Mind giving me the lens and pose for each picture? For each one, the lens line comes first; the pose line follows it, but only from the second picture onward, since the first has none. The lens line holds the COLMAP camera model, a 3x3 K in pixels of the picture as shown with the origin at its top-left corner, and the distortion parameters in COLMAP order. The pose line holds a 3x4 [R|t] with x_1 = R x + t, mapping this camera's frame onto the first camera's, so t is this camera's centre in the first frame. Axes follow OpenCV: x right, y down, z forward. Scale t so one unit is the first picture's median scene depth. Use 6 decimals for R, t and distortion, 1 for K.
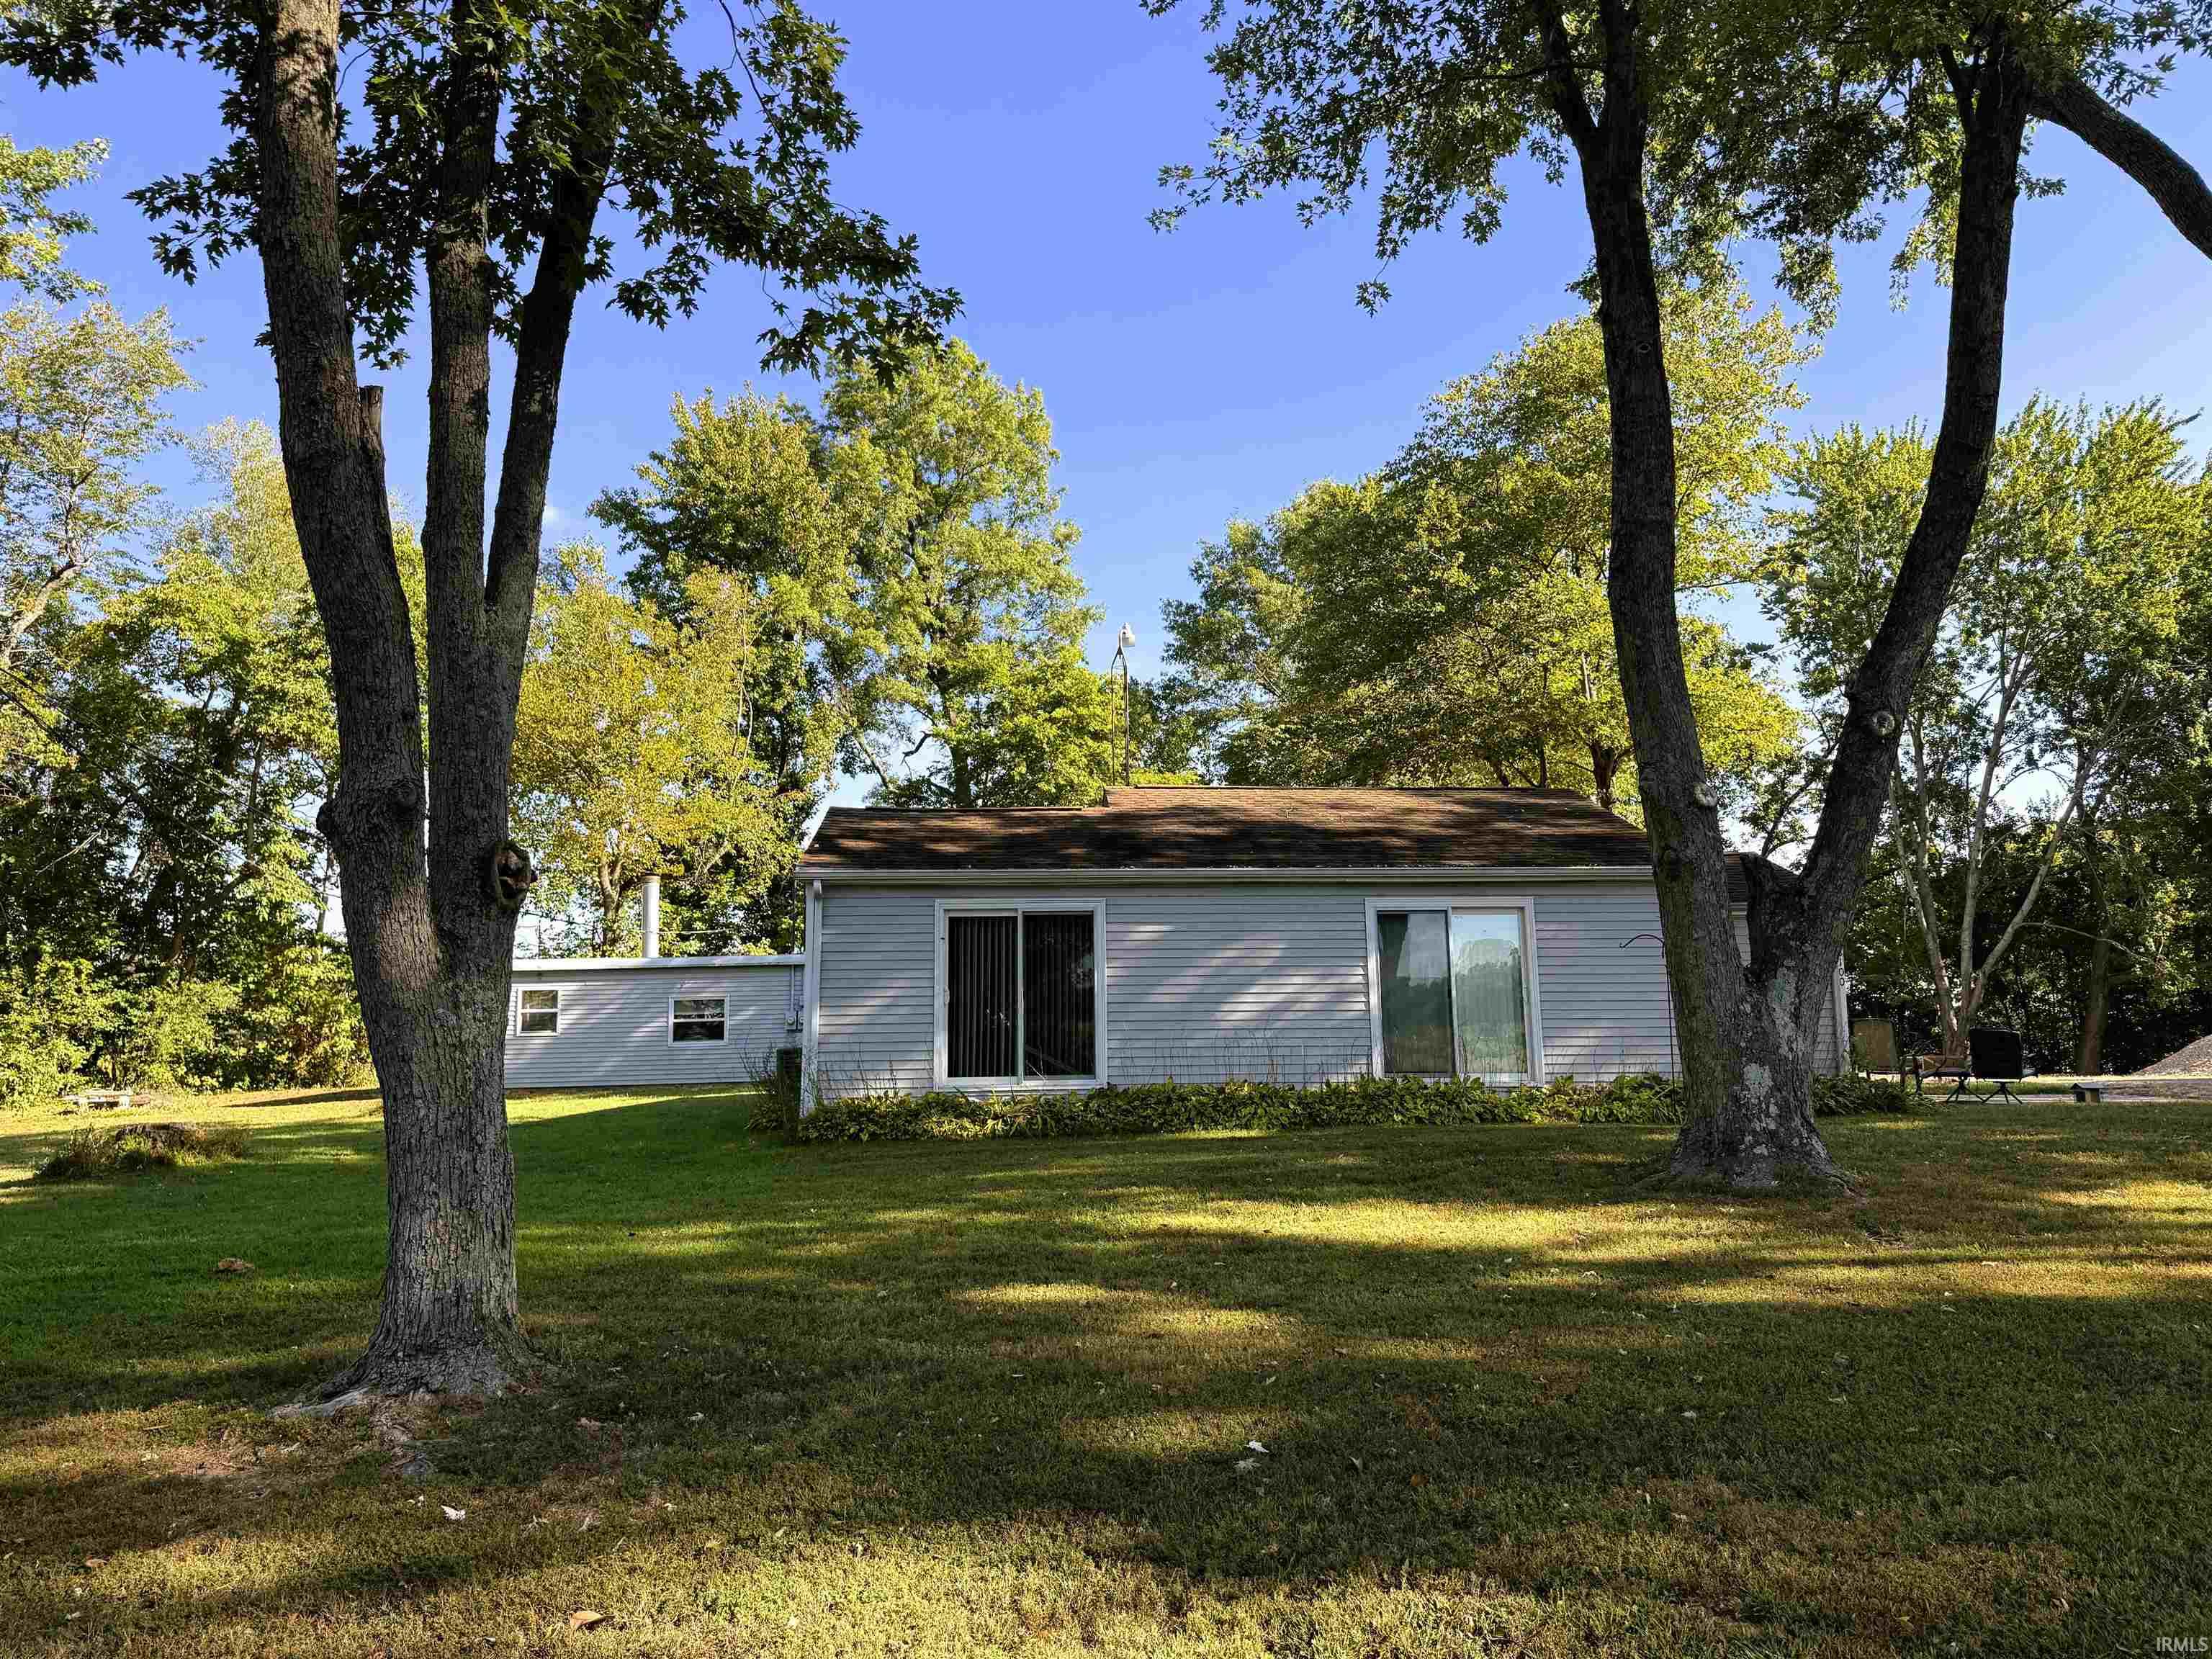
lens RADIAL K [[1542.8, 0, 1125.8], [0, 1542.8, 826.0], [0, 0, 1]] dist [0.032355, -0.039395]
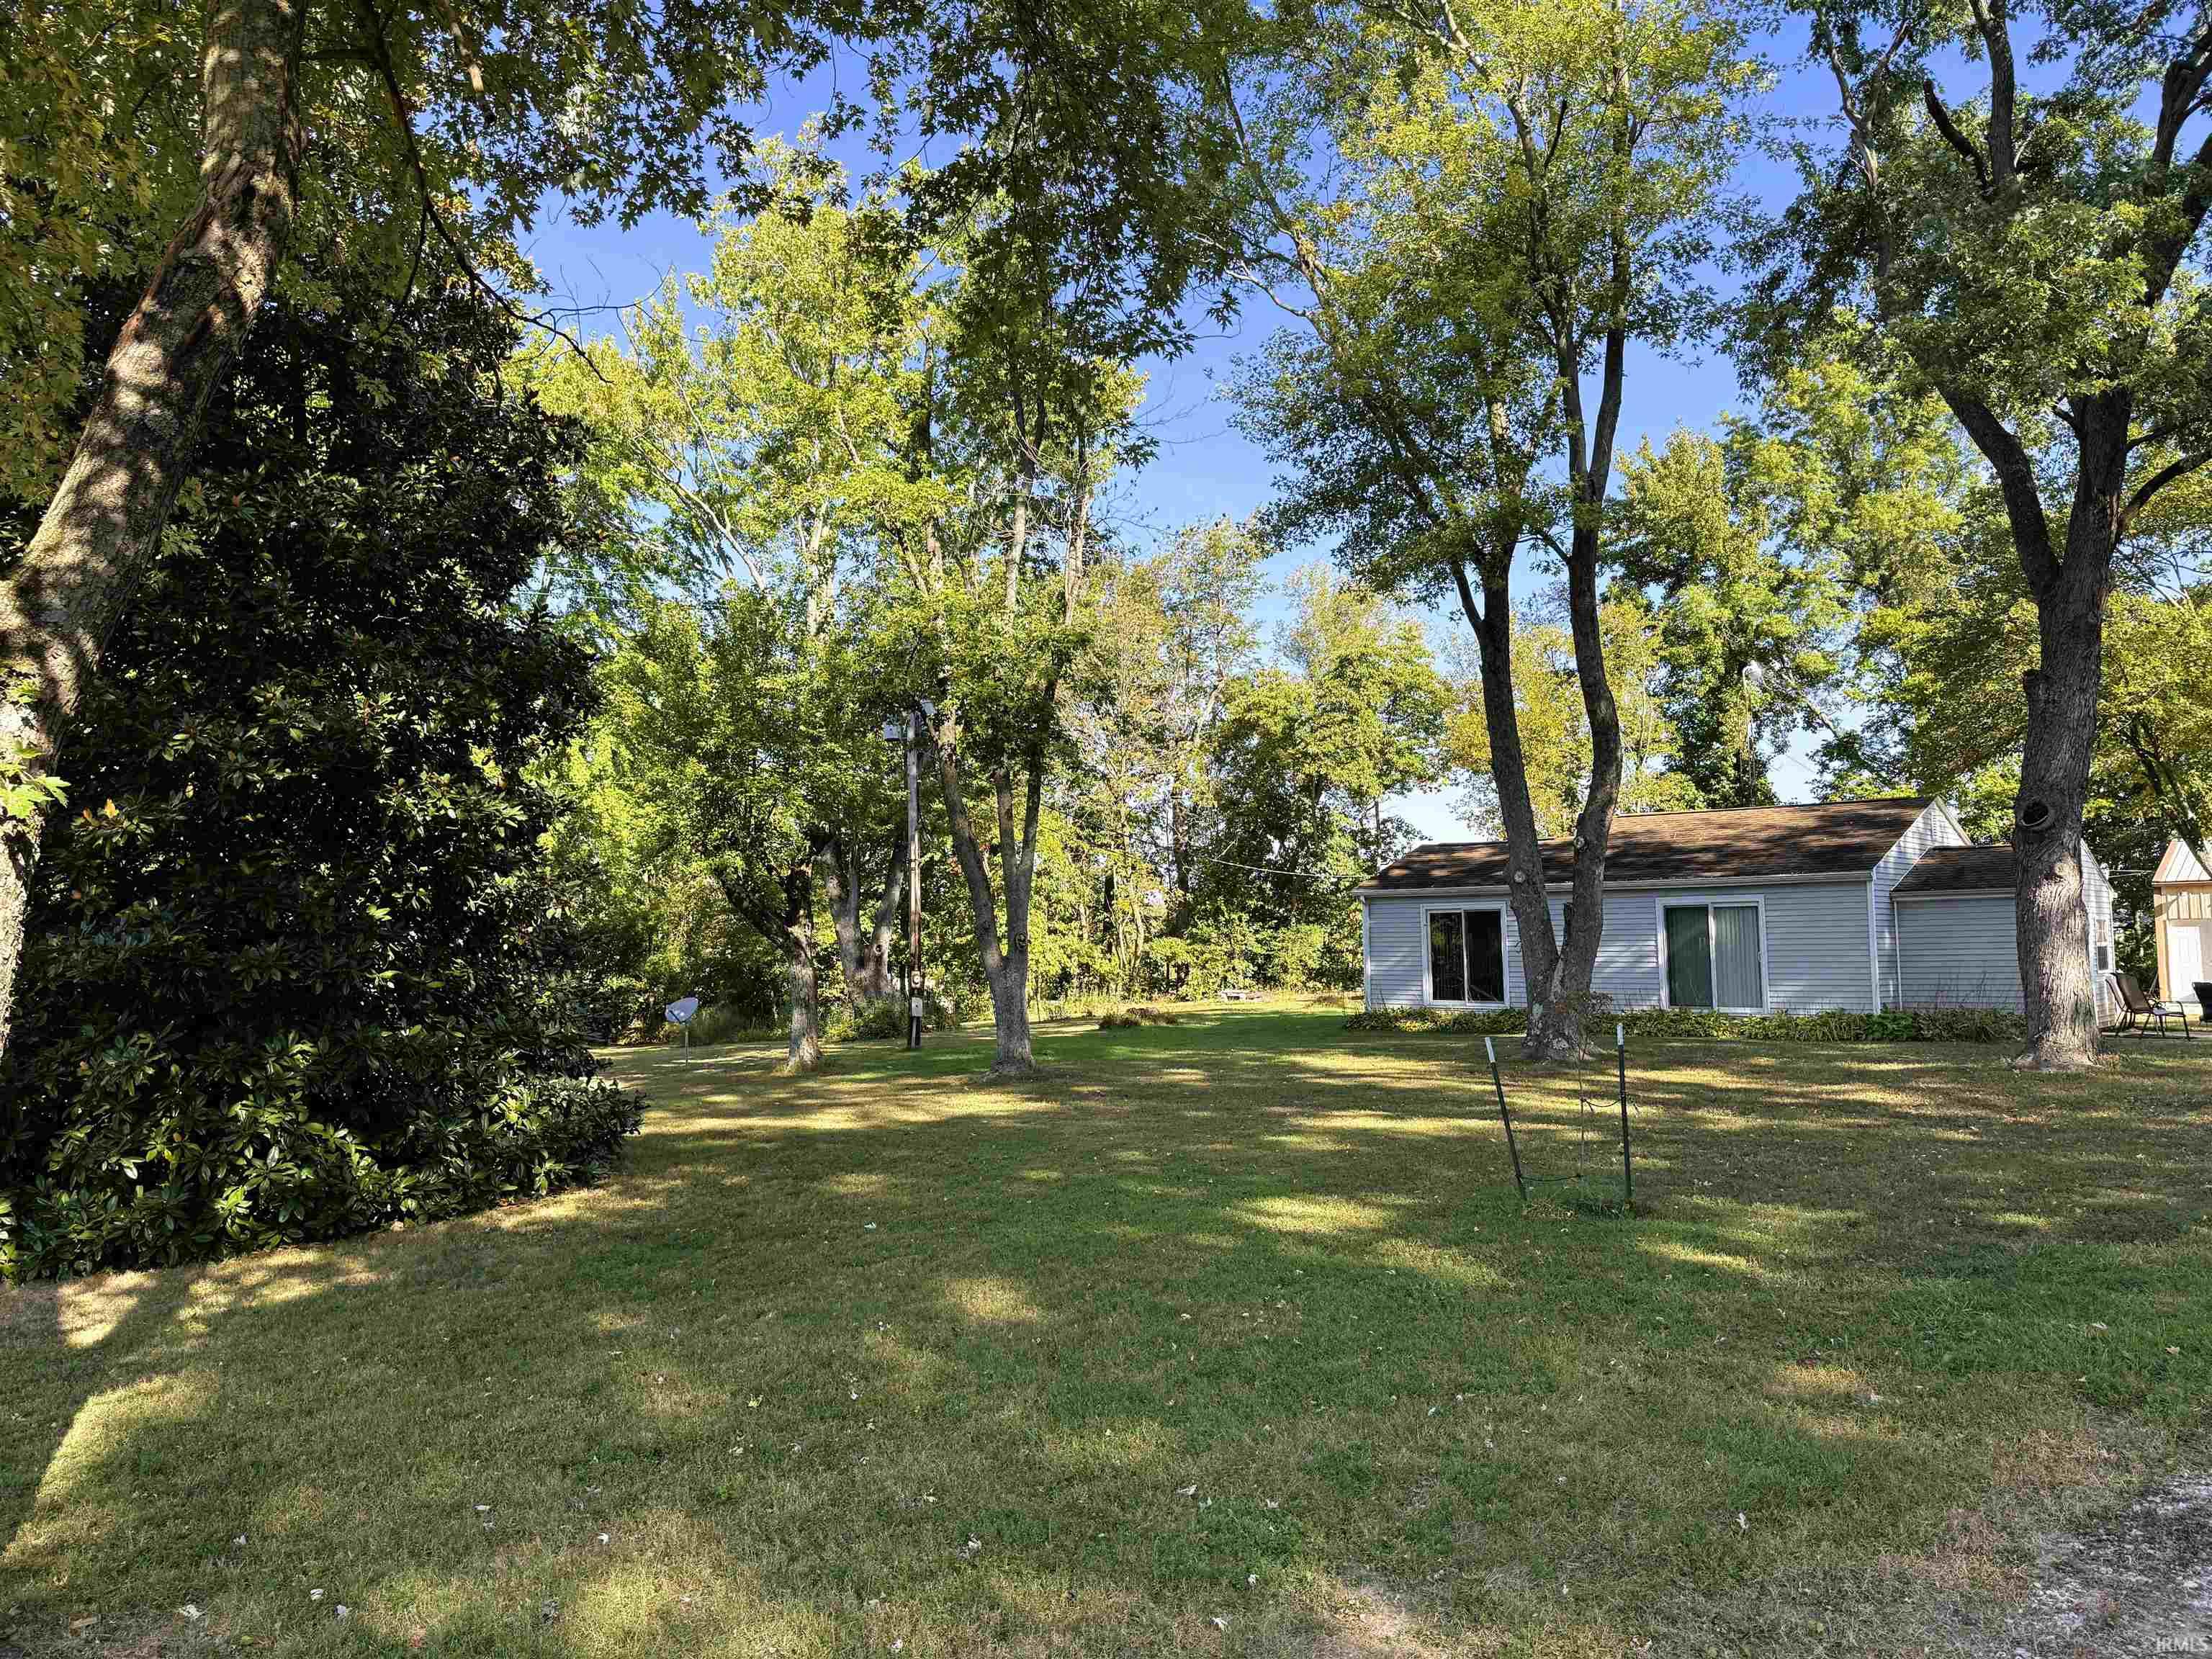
lens RADIAL K [[1542.8, 0, 1070.1], [0, 1542.8, 843.7], [0, 0, 1]] dist [0.032355, -0.039395]
pose [[0.666757, -0.043745, -0.743990, 0.964719], [0.097905, 0.994766, 0.029251, -0.118971], [0.738817, -0.092343, 0.667550, -0.539204]]
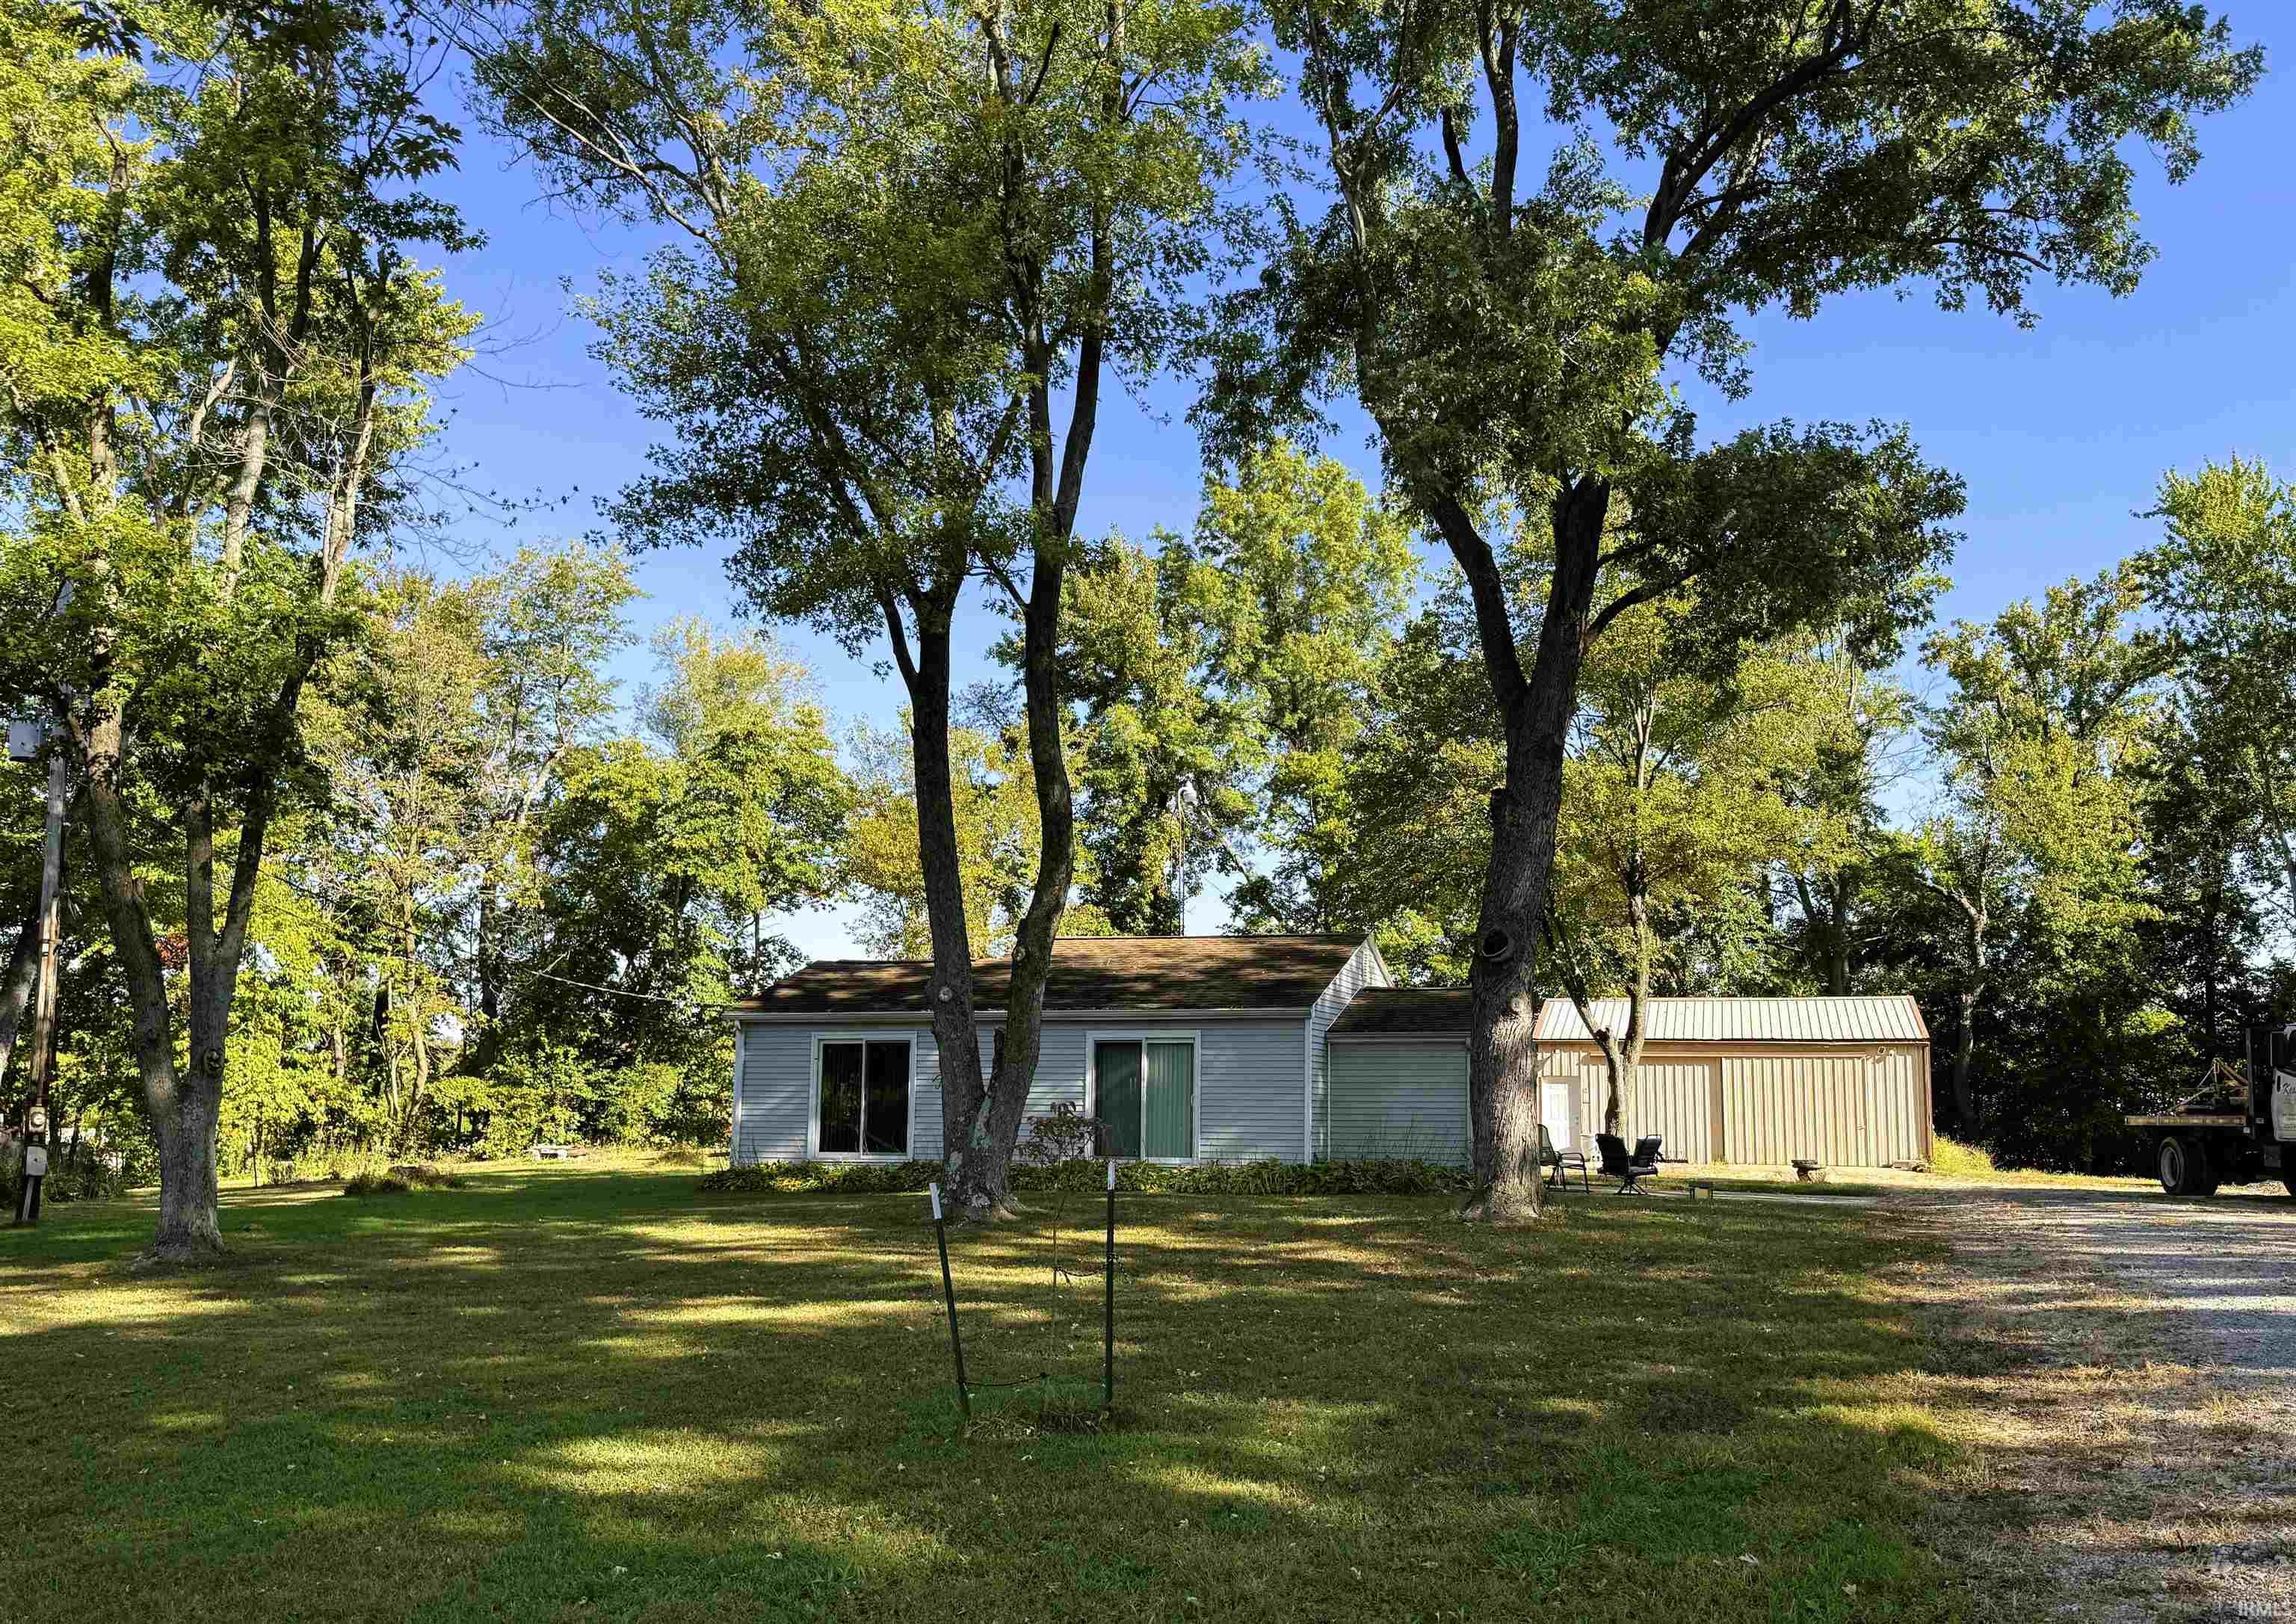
lens RADIAL K [[1732.6, 0, 1258.1], [0, 1732.6, 931.4], [0, 0, 1]] dist [0.079828, -0.109740]
pose [[0.936854, -0.013827, -0.349447, 0.853306], [0.025140, 0.999296, 0.027857, -0.083965], [0.348816, -0.034883, 0.936542, -0.413176]]
